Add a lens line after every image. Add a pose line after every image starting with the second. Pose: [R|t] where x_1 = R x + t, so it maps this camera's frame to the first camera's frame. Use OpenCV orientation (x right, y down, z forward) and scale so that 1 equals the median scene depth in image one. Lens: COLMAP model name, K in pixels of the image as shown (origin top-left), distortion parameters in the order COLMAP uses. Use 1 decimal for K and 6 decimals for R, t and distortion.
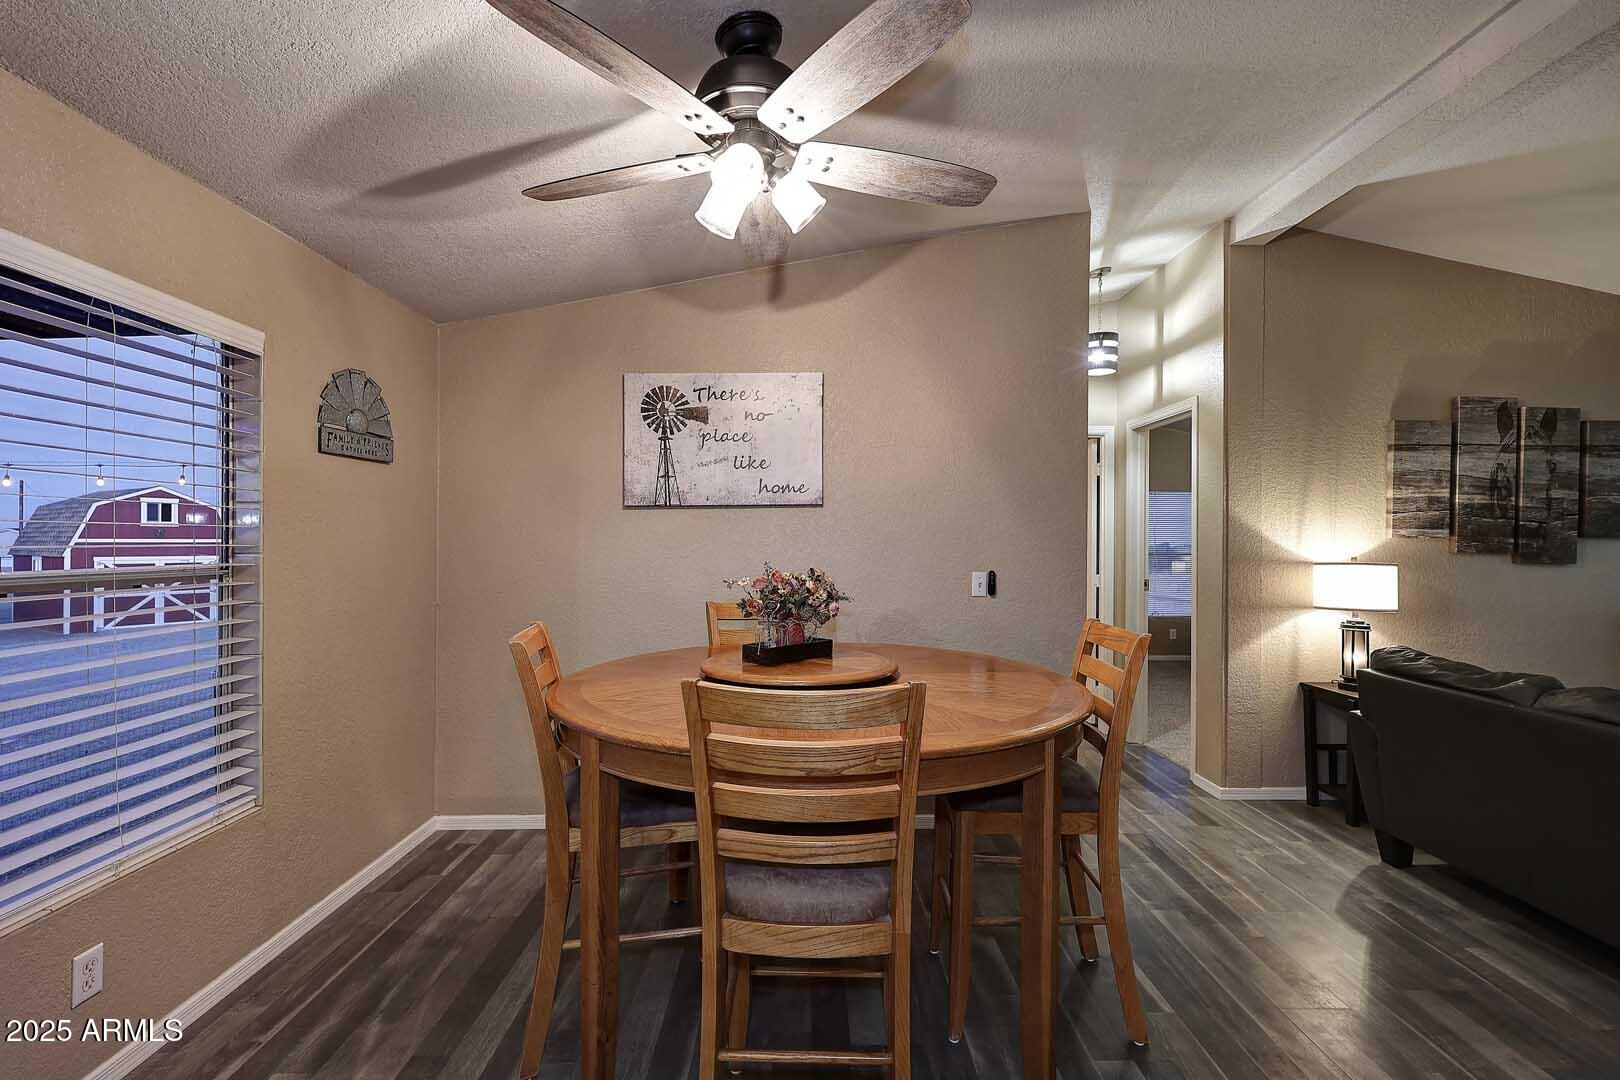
lens RADIAL K [[699.4, 0, 810.0], [0, 699.4, 540.0], [0, 0, 1]] dist [-0.000374, -0.000063]
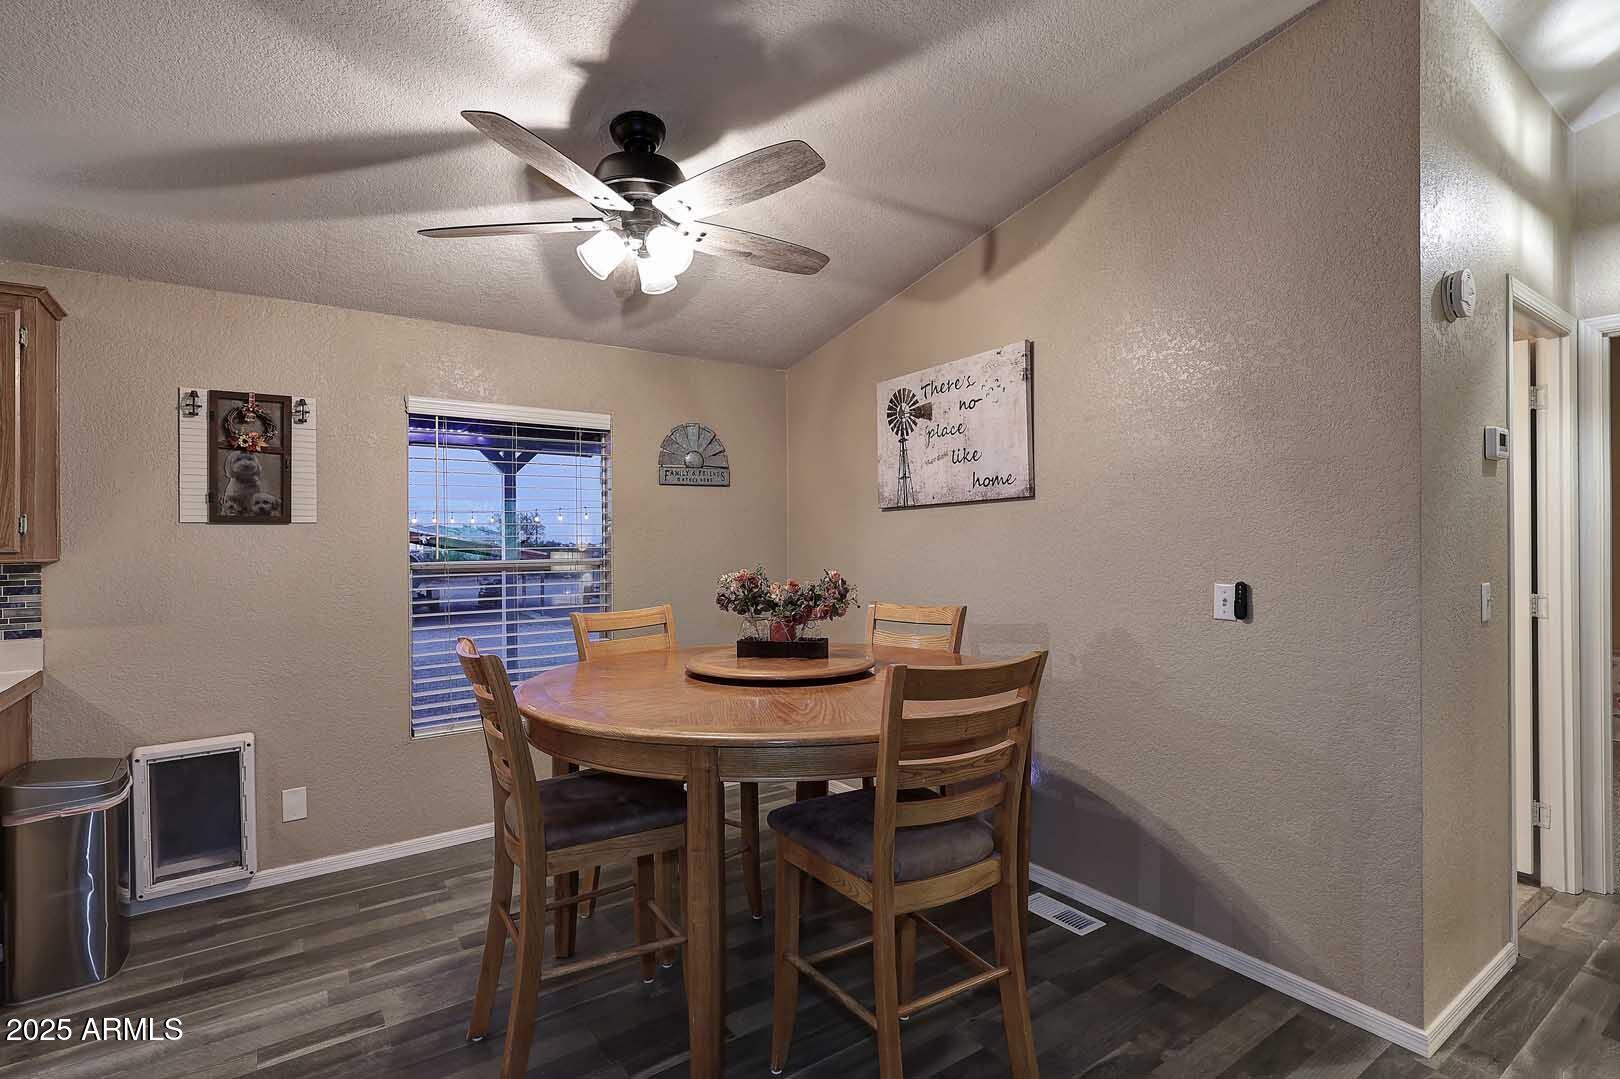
lens RADIAL K [[766.5, 0, 810.0], [0, 766.5, 539.5], [0, 0, 1]] dist [0.000607, 0.000039]
pose [[0.563701, -0.011521, -0.825899, 0.633379], [0.012928, 0.999903, -0.005124, 0.002676], [0.825878, -0.007788, 0.563795, 0.260550]]
